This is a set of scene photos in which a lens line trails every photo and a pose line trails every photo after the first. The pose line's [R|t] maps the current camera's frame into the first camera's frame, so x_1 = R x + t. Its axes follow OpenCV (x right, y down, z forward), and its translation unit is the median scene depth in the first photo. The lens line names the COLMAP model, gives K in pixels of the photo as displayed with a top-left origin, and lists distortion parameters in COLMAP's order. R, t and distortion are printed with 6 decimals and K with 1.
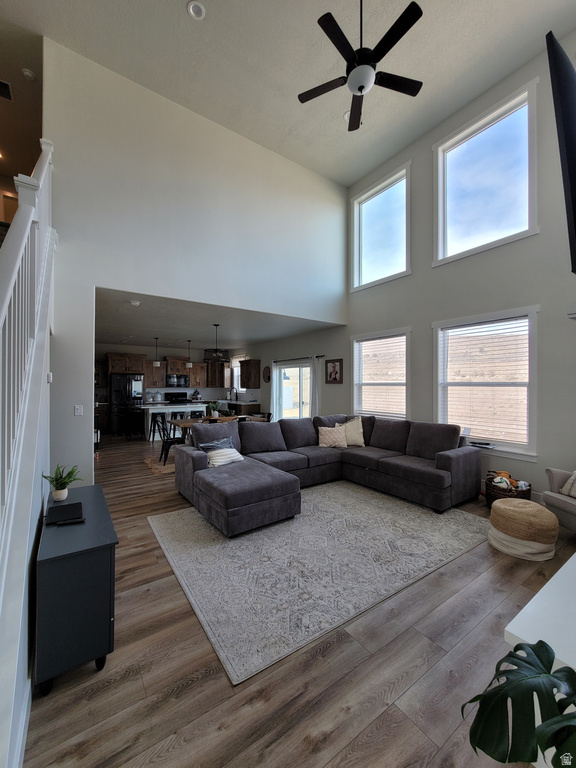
lens RADIAL K [[312.9, 0, 286.2], [0, 312.9, 383.8], [0, 0, 1]] dist [-0.000414, -0.000151]
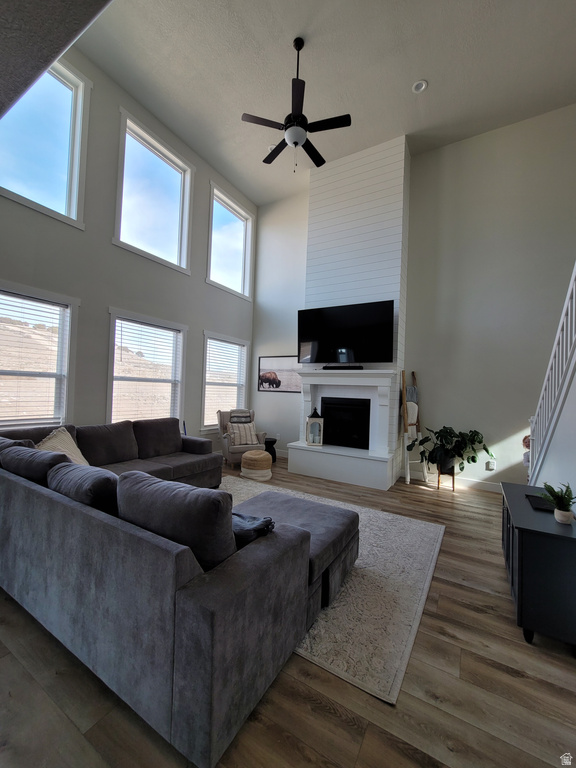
lens RADIAL K [[312.9, 0, 283.3], [0, 312.9, 381.2], [0, 0, 1]] dist [-0.000414, -0.000151]
pose [[-0.403631, 0.002048, 0.914920, -1.102486], [-0.041903, 0.998907, -0.020722, 0.018091], [-0.913962, -0.046702, -0.403104, 1.902150]]
